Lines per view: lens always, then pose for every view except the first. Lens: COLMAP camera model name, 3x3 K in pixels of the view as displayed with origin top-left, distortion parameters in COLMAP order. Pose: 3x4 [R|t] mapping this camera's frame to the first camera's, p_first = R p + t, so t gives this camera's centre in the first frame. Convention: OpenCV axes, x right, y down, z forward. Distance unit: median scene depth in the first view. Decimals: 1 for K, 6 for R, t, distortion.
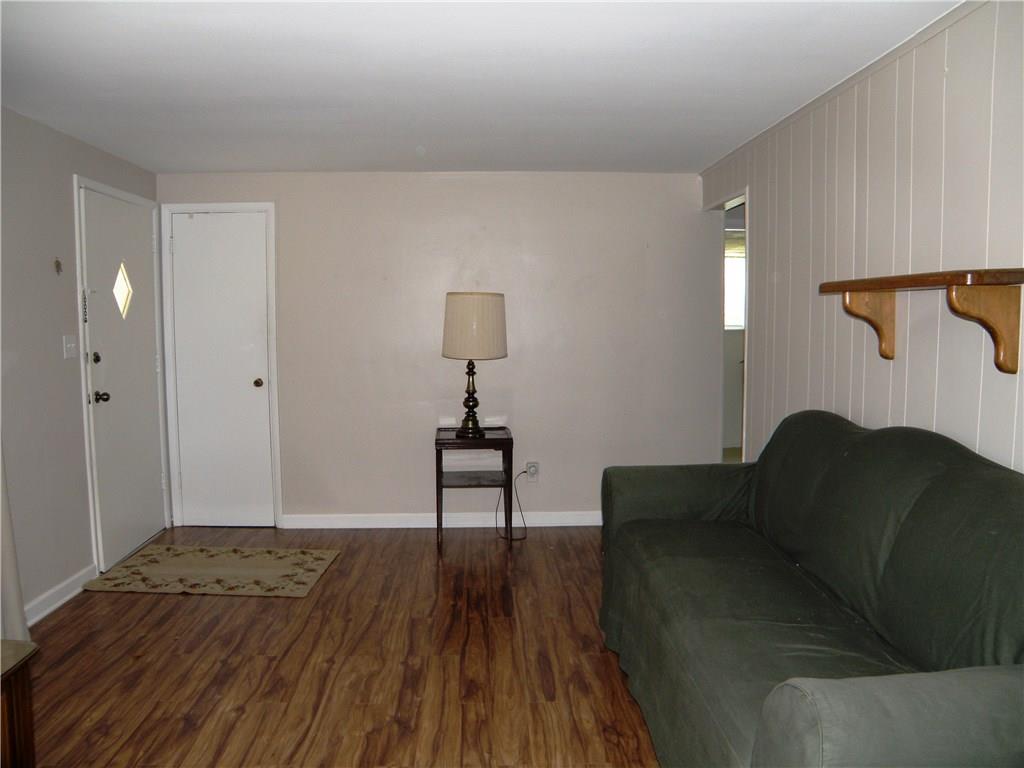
lens RADIAL K [[788.4, 0, 509.3], [0, 788.4, 376.1], [0, 0, 1]] dist [-0.160748, 0.107707]
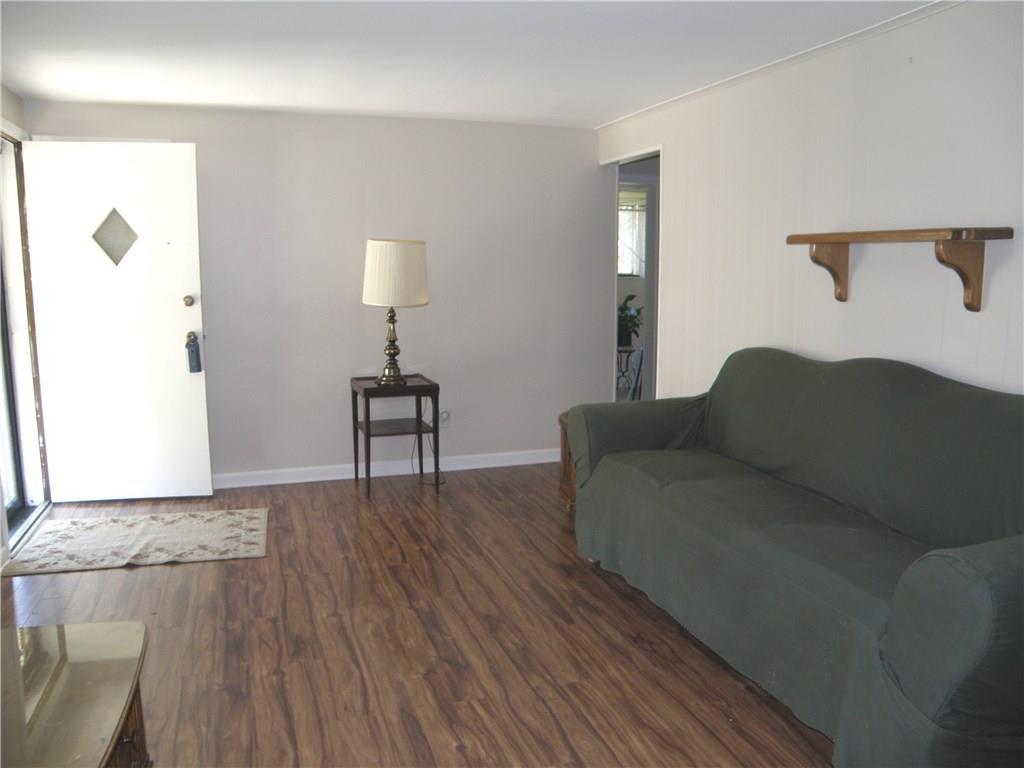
lens RADIAL K [[788.4, 0, 530.9], [0, 788.4, 364.9], [0, 0, 1]] dist [-0.160748, 0.107707]
pose [[0.958051, -0.033859, 0.284592, -0.212690], [0.019206, 0.998350, 0.054122, 0.001814], [-0.285955, -0.046385, 0.957120, -0.002251]]
